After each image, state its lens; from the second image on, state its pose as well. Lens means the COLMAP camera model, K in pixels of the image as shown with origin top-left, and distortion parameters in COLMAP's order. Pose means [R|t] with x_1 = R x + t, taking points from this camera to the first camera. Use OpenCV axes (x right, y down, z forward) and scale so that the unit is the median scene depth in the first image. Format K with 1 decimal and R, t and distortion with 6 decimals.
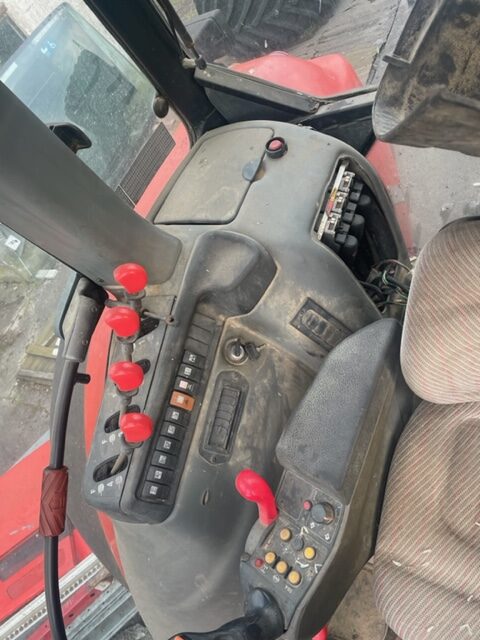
lens RADIAL K [[485.6, 0, 242.6], [0, 485.6, 315.8], [0, 0, 1]] dist [0.043099, -0.065126]
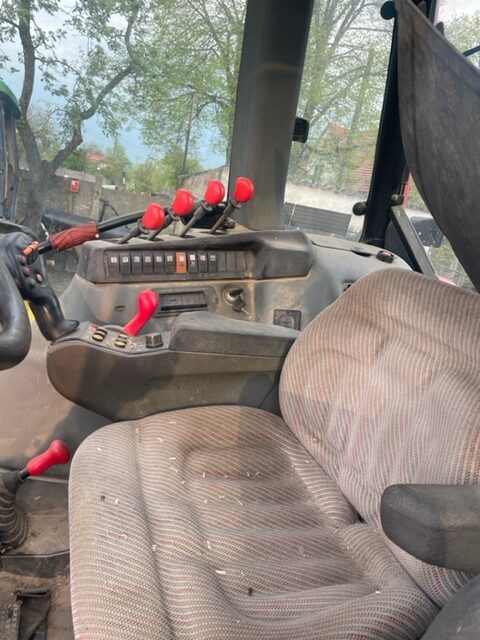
lens RADIAL K [[485.6, 0, 235.7], [0, 485.6, 319.1], [0, 0, 1]] dist [0.043099, -0.065126]
pose [[0.487454, 0.738716, -0.465496, 0.649957], [-0.872184, 0.437007, -0.219819, 0.387961], [0.041041, 0.513150, 0.857317, -0.042115]]
